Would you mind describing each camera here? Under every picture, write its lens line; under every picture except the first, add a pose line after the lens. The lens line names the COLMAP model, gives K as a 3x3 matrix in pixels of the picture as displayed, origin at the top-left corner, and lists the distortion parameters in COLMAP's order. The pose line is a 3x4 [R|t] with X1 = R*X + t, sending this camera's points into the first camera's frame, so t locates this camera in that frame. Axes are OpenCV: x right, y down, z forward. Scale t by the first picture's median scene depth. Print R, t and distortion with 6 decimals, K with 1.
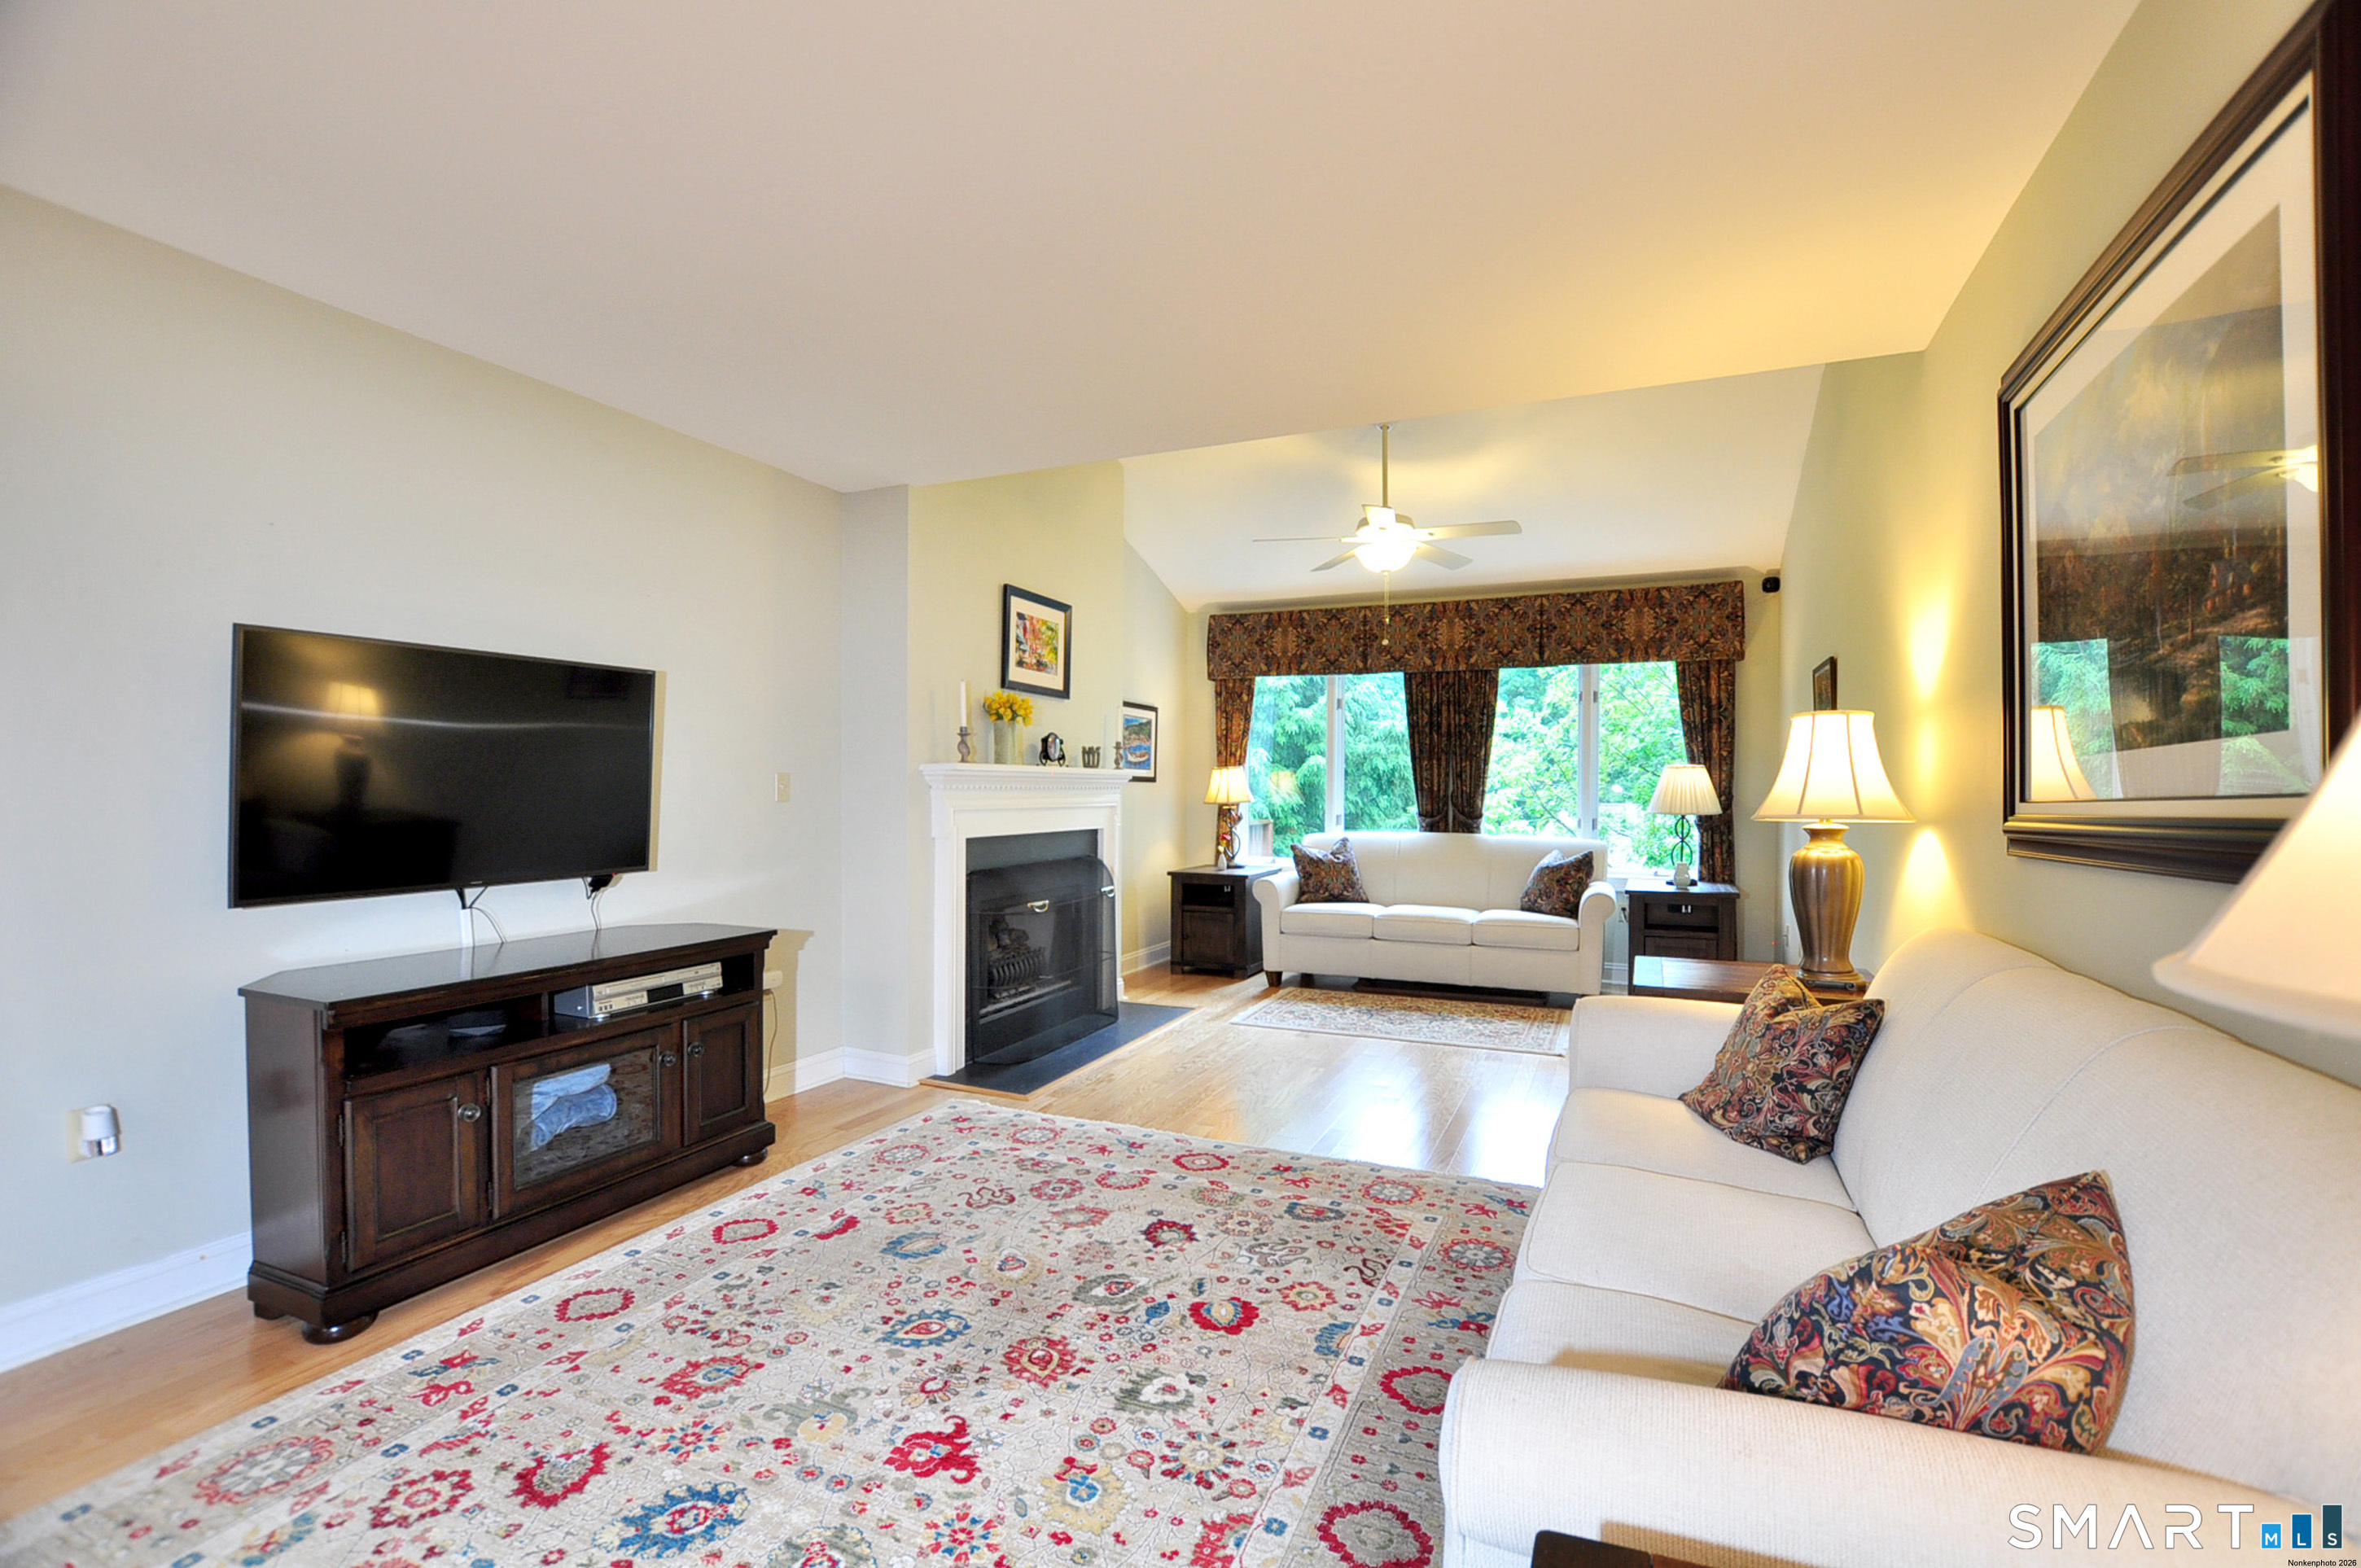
lens RADIAL K [[1033.0, 0, 1189.7], [0, 1033.0, 792.2], [0, 0, 1]] dist [-0.026308, 0.000213]
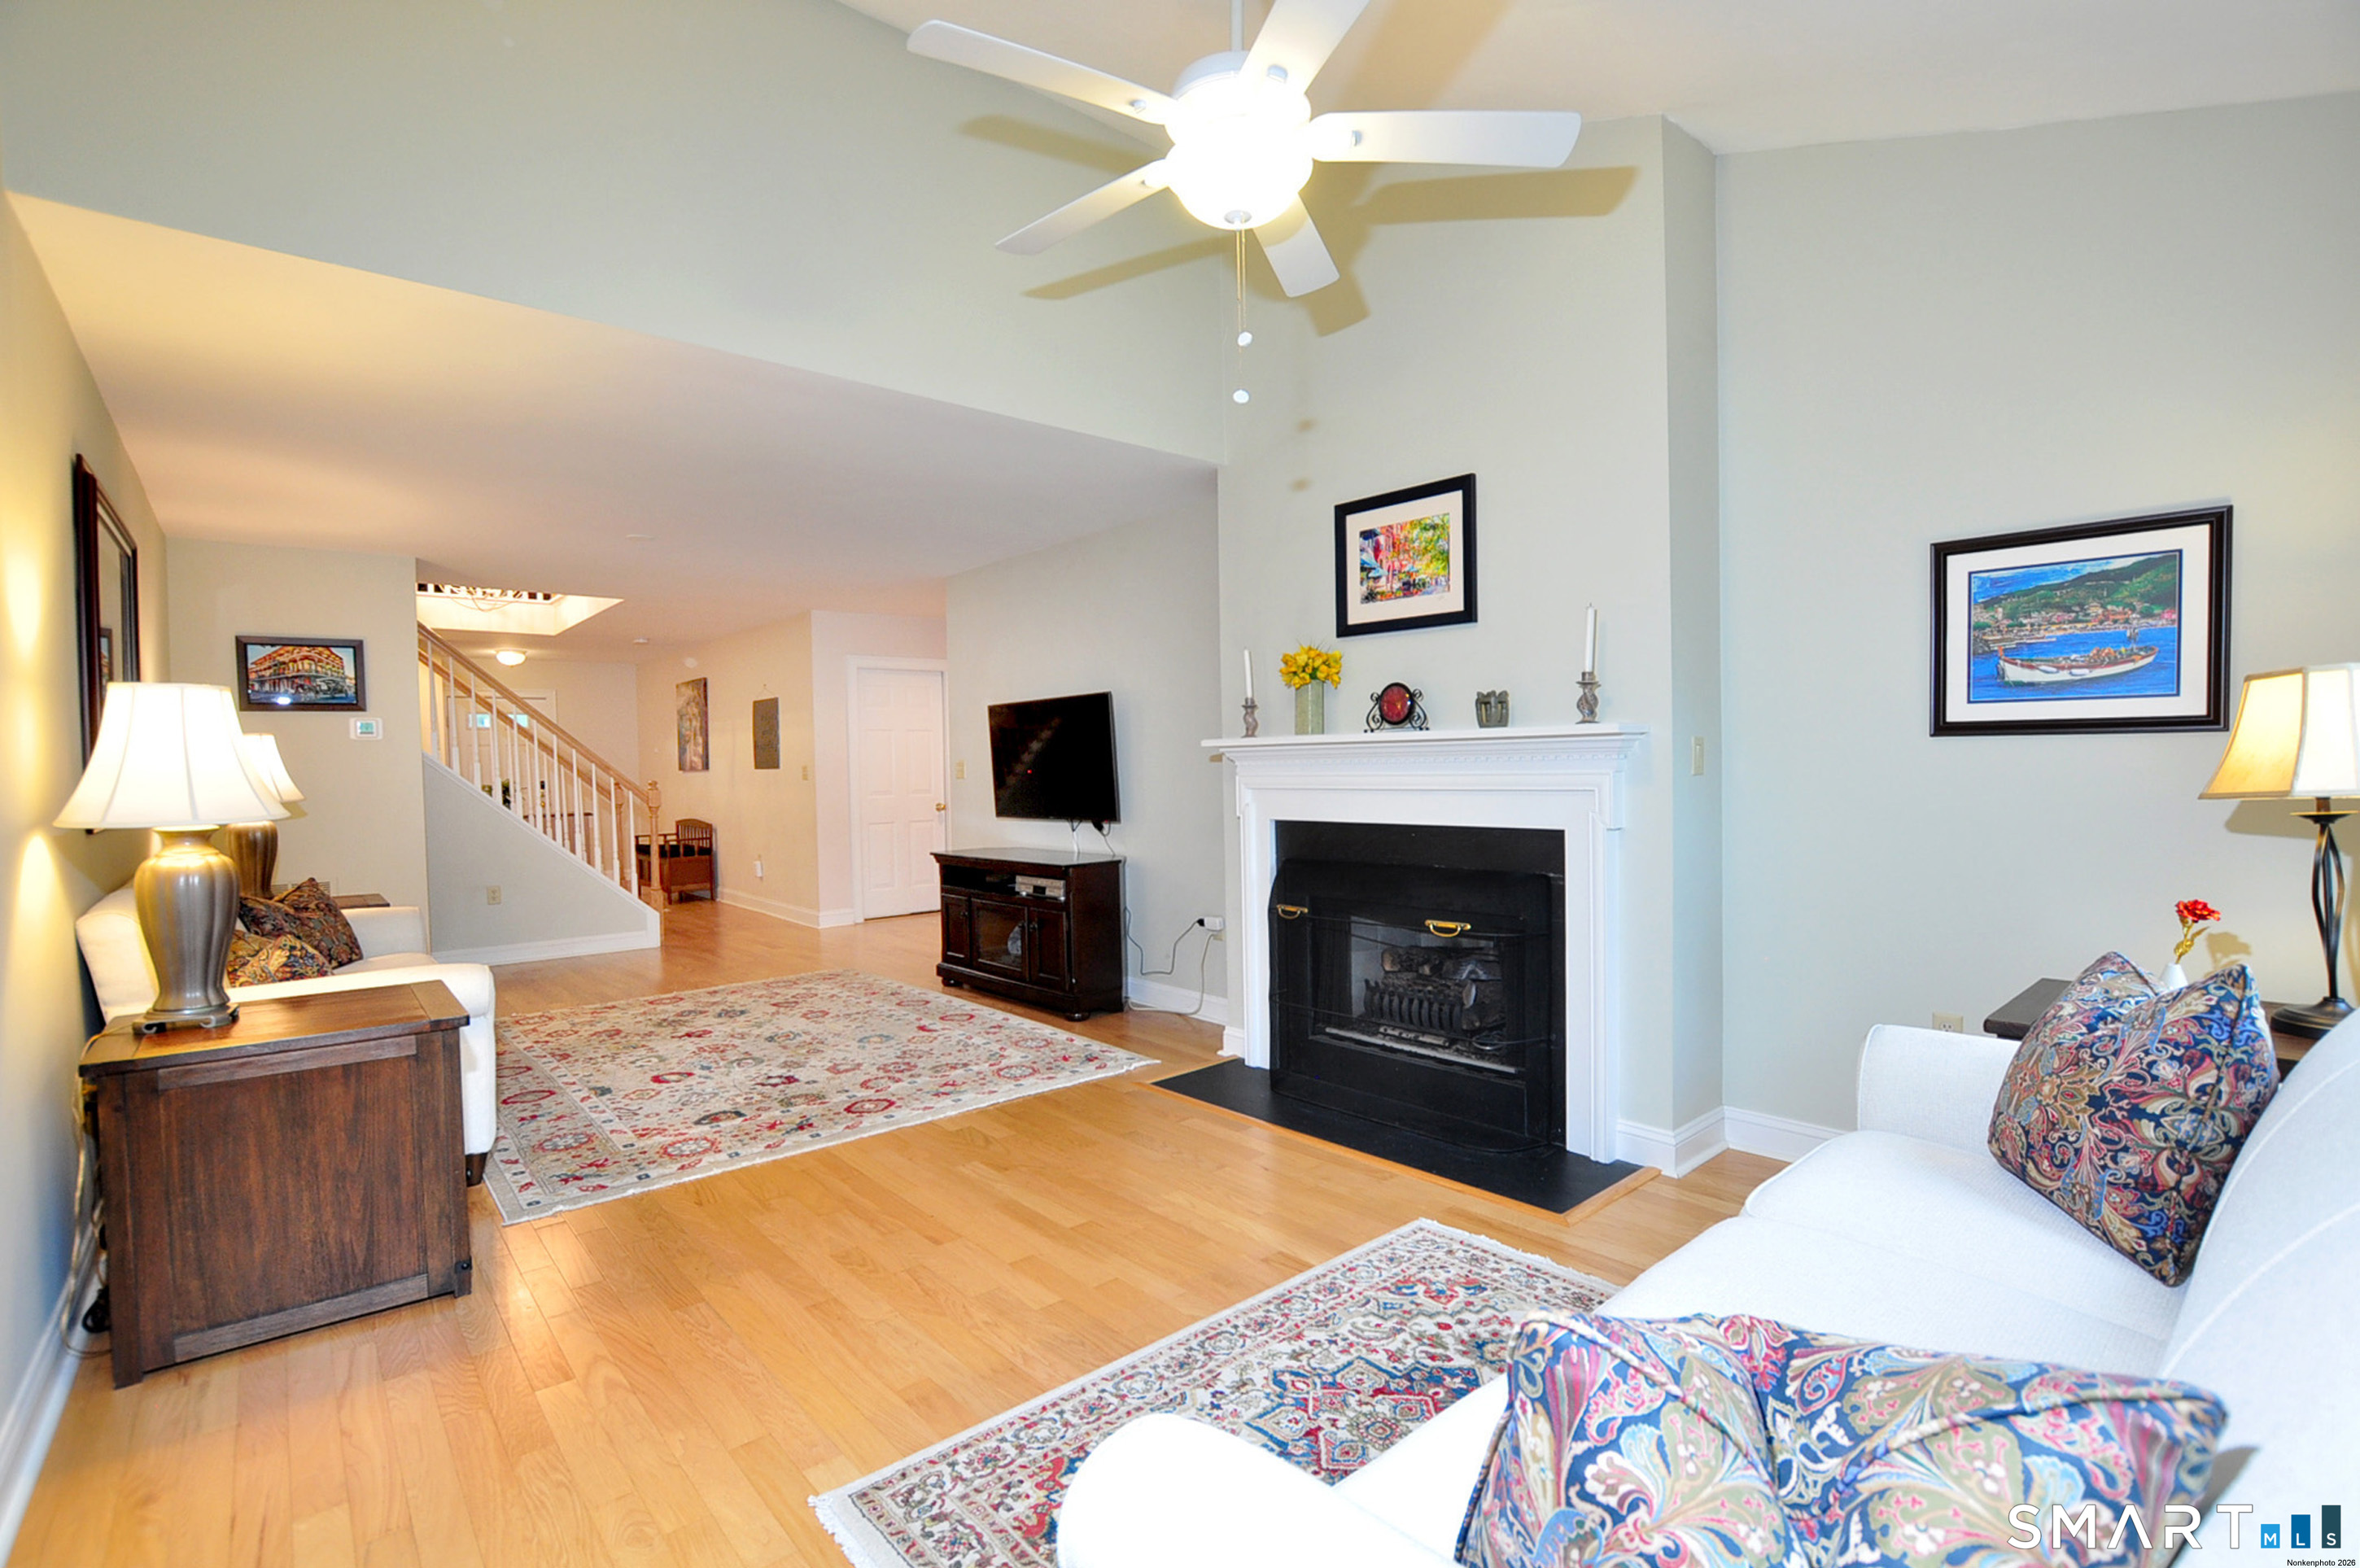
lens RADIAL K [[1073.6, 0, 1172.1], [0, 1073.6, 793.7], [0, 0, 1]] dist [-0.020975, 0.000622]
pose [[-0.435672, 0.025467, -0.899745, 0.951763], [0.011664, 0.999675, 0.022648, -0.001386], [0.900030, -0.000627, -0.435828, 1.901114]]
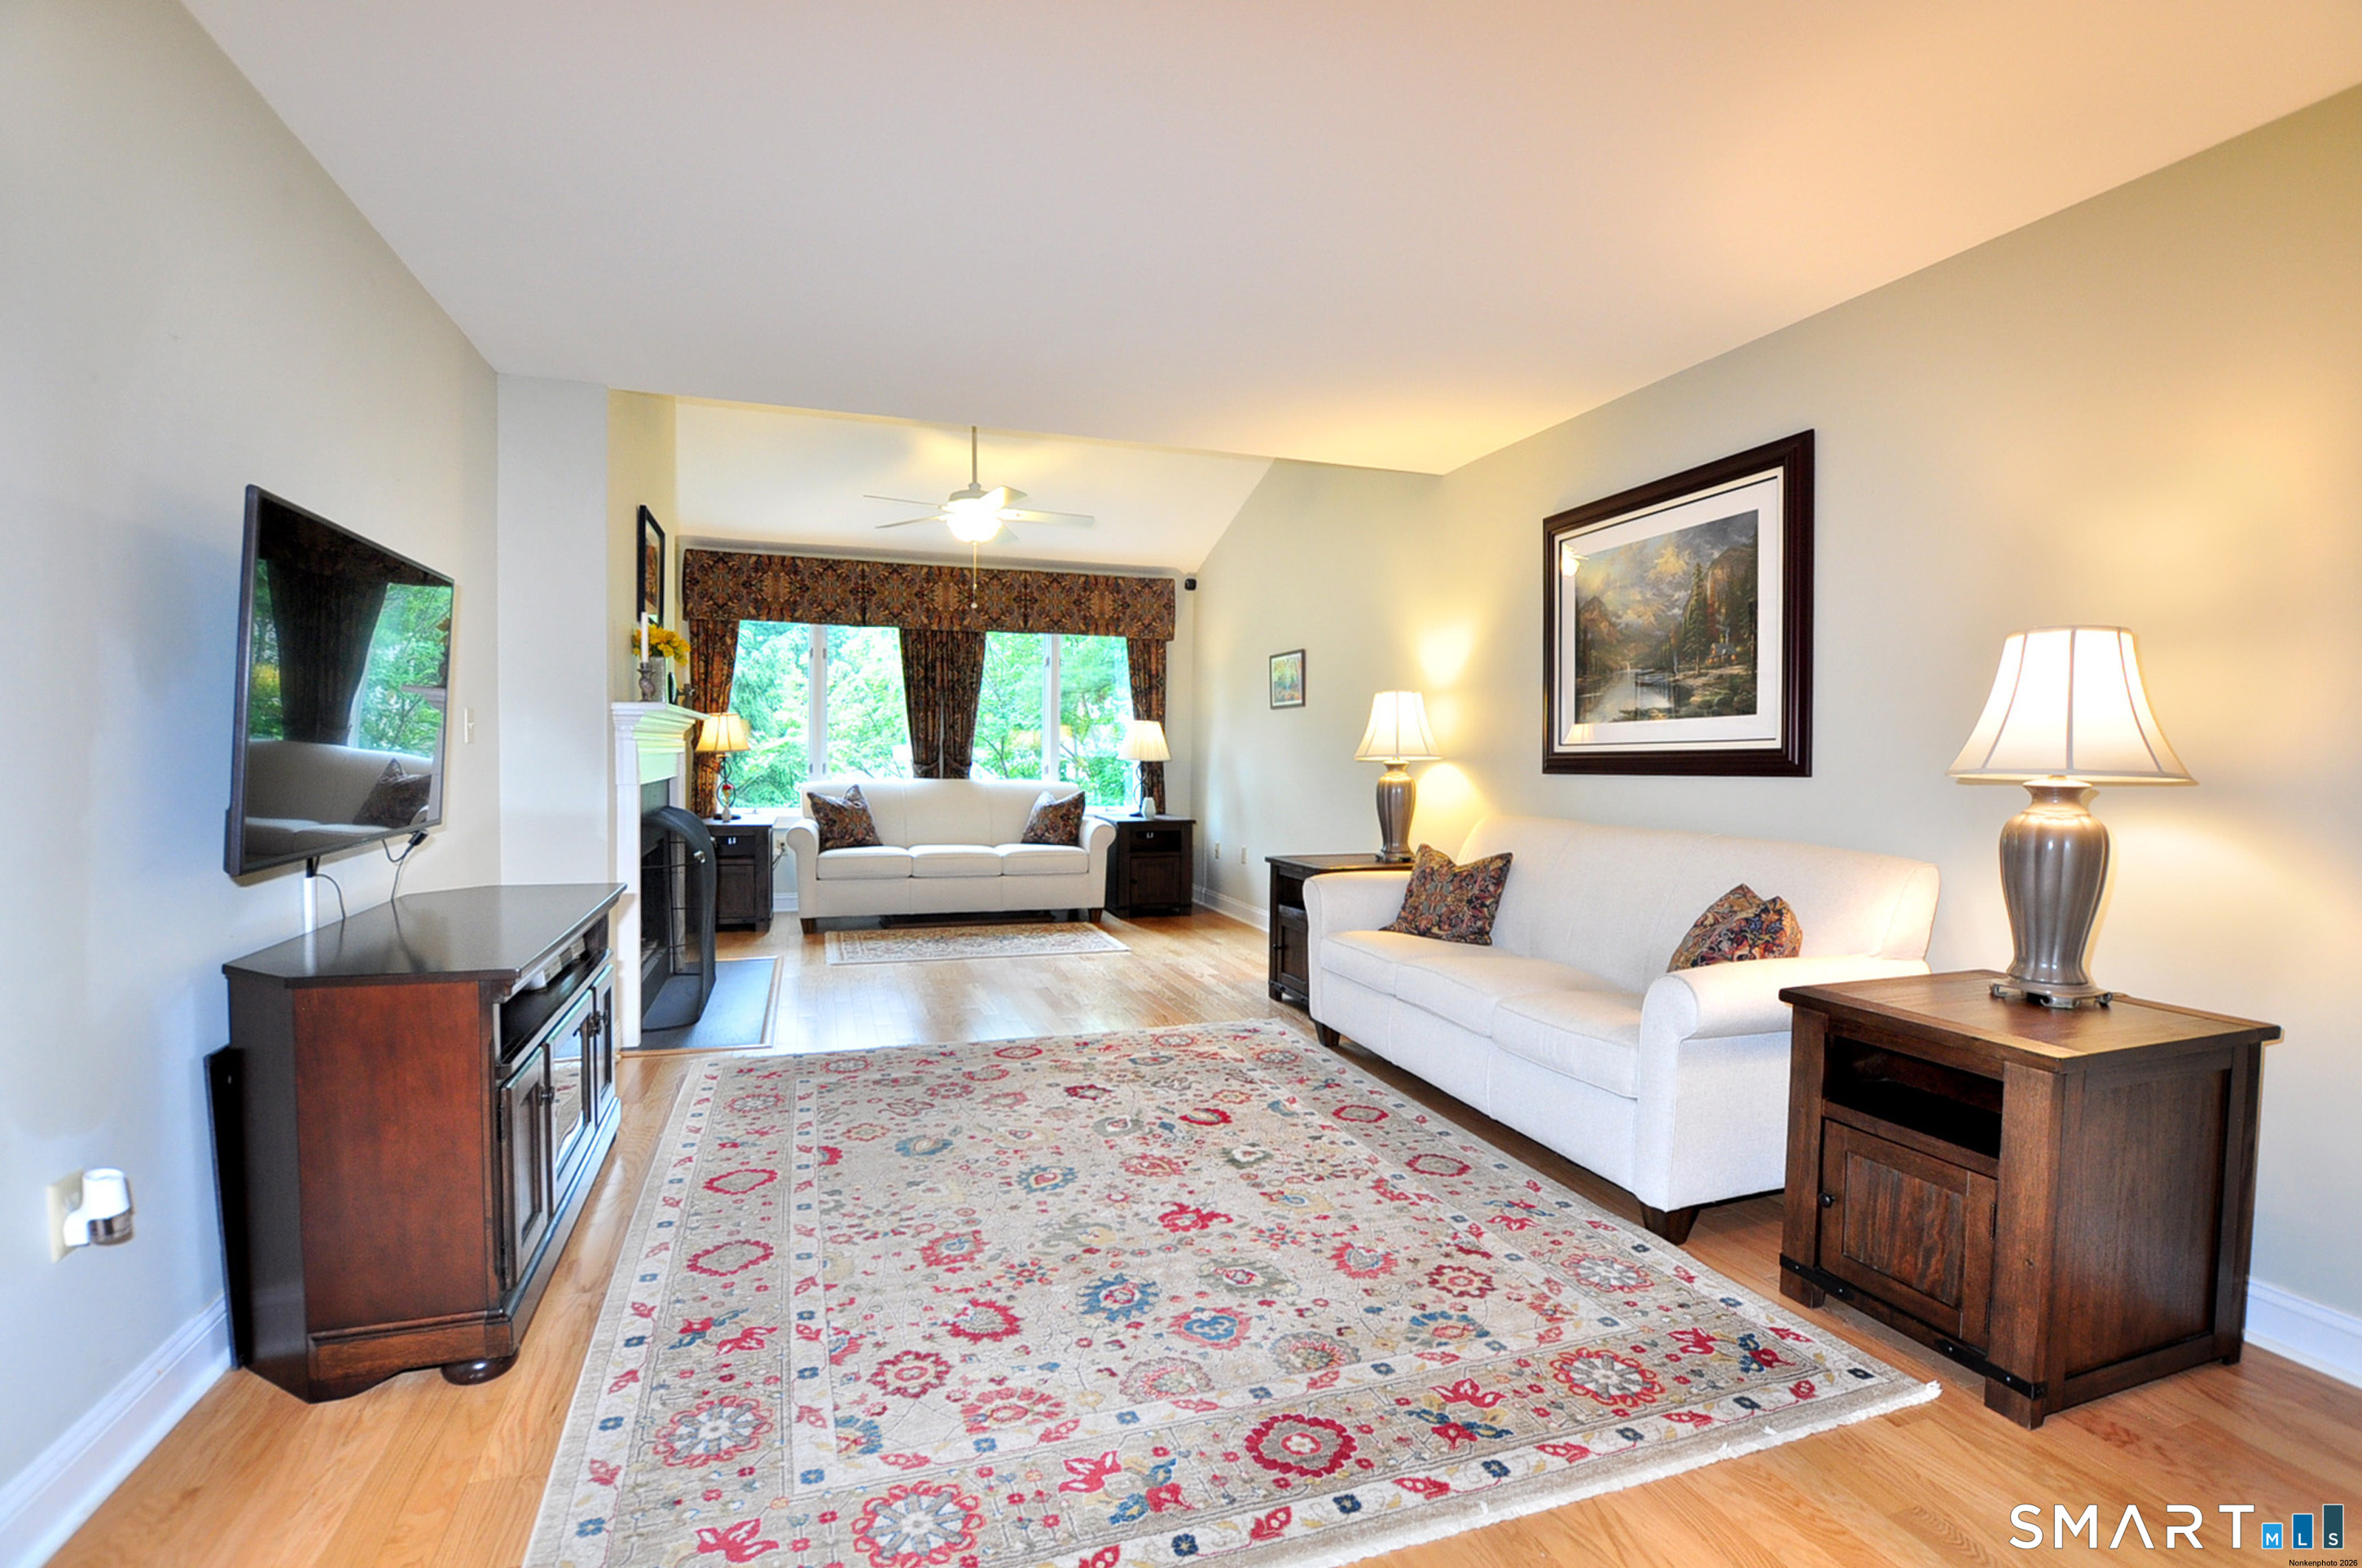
lens RADIAL K [[1074.6, 0, 1173.1], [0, 1074.6, 793.7], [0, 0, 1]] dist [-0.020975, 0.000622]
pose [[0.742067, -0.022642, 0.669944, -0.706541], [-0.005598, 0.999185, 0.039971, 0.016529], [-0.670303, -0.033412, 0.741335, -0.011732]]
